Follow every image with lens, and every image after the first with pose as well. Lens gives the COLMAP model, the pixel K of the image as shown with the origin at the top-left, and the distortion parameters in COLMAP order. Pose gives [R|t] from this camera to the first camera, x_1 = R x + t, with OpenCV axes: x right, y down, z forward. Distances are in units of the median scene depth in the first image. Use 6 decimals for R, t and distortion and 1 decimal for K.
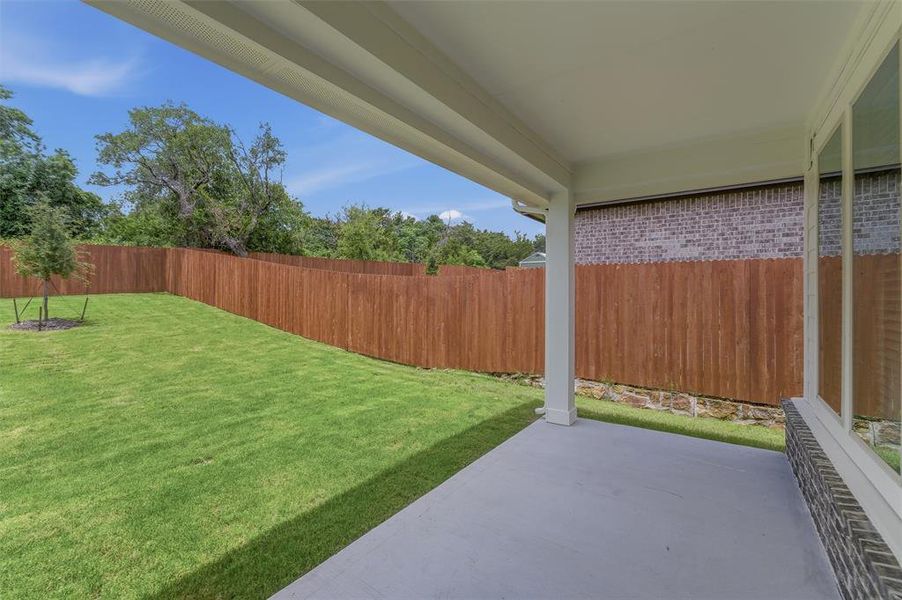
lens RADIAL K [[378.7, 0, 456.0], [0, 378.7, 291.6], [0, 0, 1]] dist [-0.002375, 0.001020]
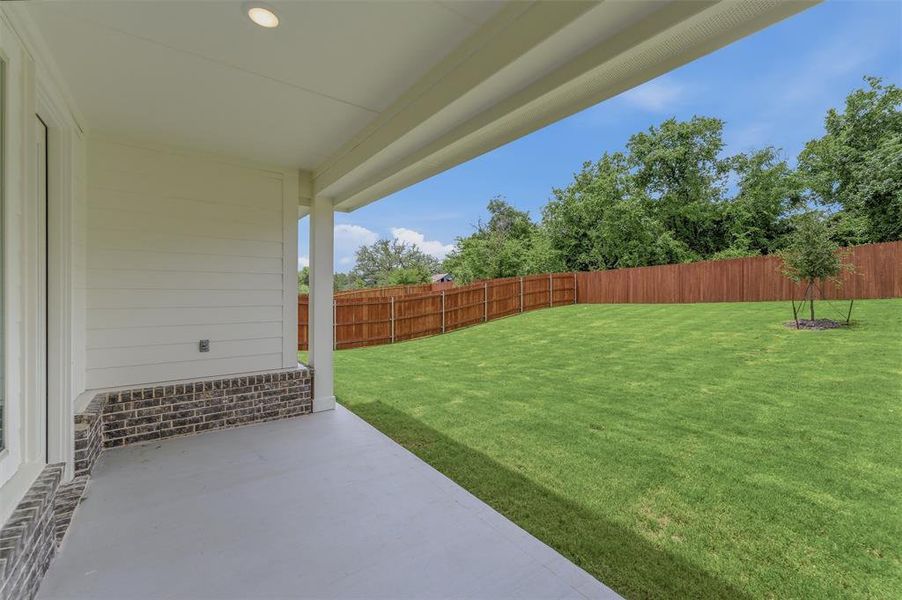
lens RADIAL K [[378.7, 0, 453.3], [0, 378.7, 294.6], [0, 0, 1]] dist [-0.002375, 0.001020]
pose [[-0.322876, -0.003996, -0.946433, 0.589561], [0.002918, 0.999982, -0.005217, 0.010563], [0.946437, -0.004446, -0.322859, 0.857300]]
